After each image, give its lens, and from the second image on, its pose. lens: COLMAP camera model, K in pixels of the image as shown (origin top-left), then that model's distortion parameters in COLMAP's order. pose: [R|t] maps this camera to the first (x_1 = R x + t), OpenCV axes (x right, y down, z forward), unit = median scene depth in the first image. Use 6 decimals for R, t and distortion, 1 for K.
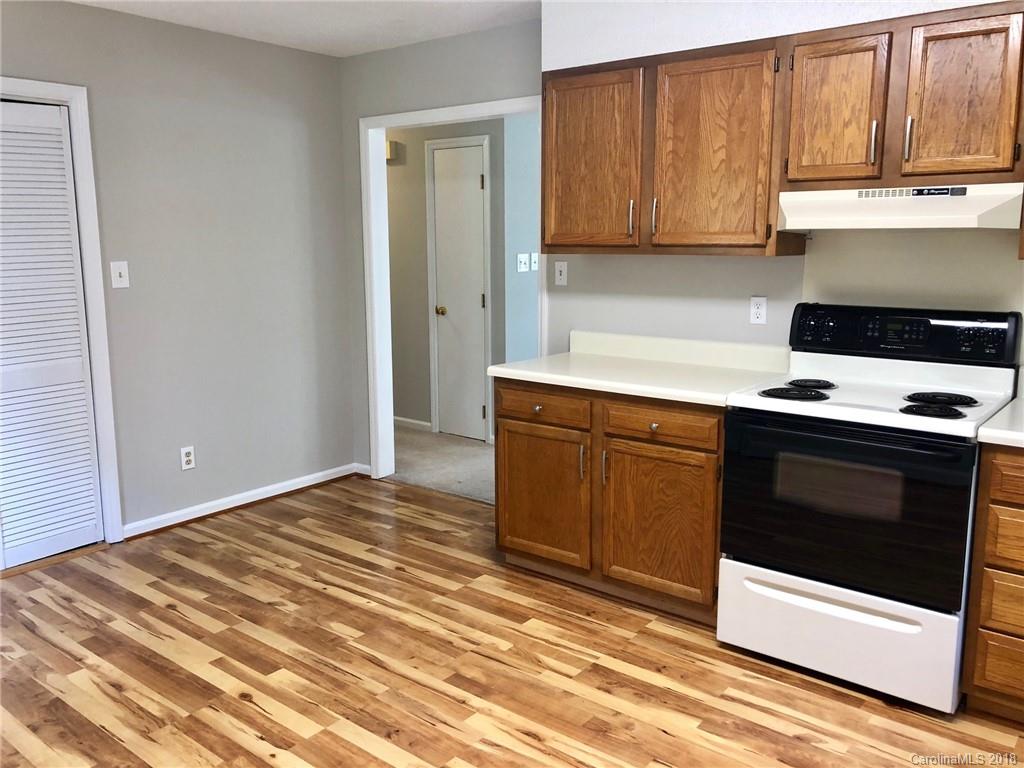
lens RADIAL K [[838.1, 0, 517.1], [0, 838.1, 378.5], [0, 0, 1]] dist [0.030547, 0.004455]
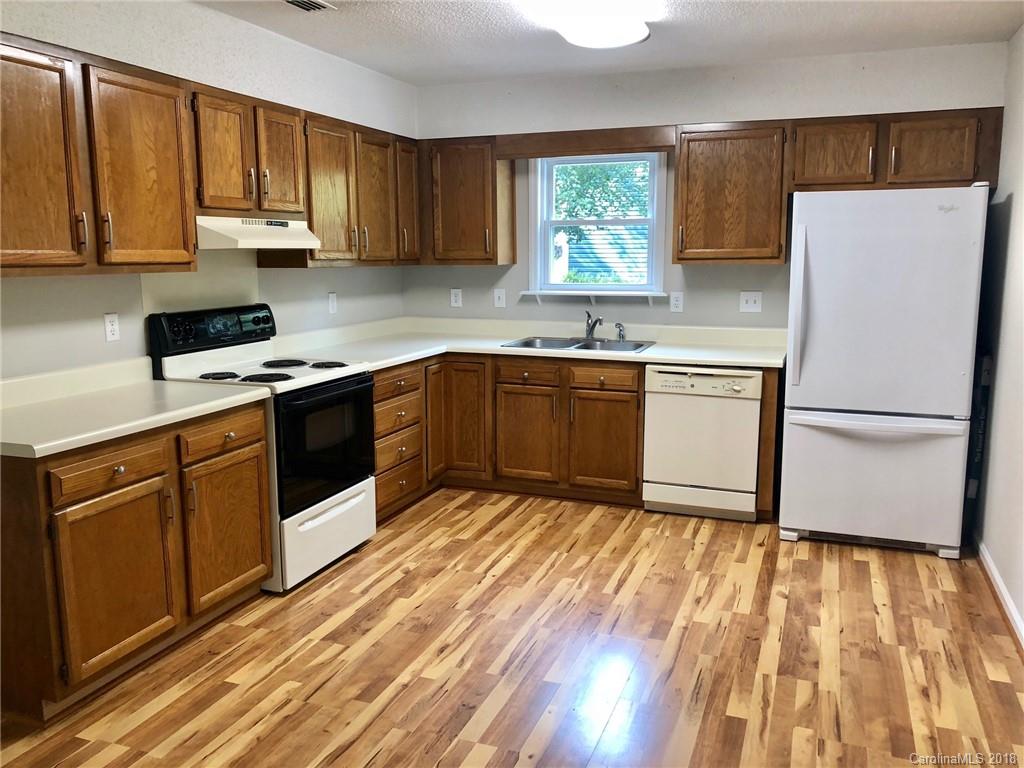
lens RADIAL K [[838.1, 0, 515.7], [0, 838.1, 384.2], [0, 0, 1]] dist [0.030547, 0.004455]
pose [[-0.303828, -0.148422, 0.941095, -0.946132], [0.164850, 0.964702, 0.205366, -0.164495], [-0.938356, 0.217536, -0.268636, 0.955902]]
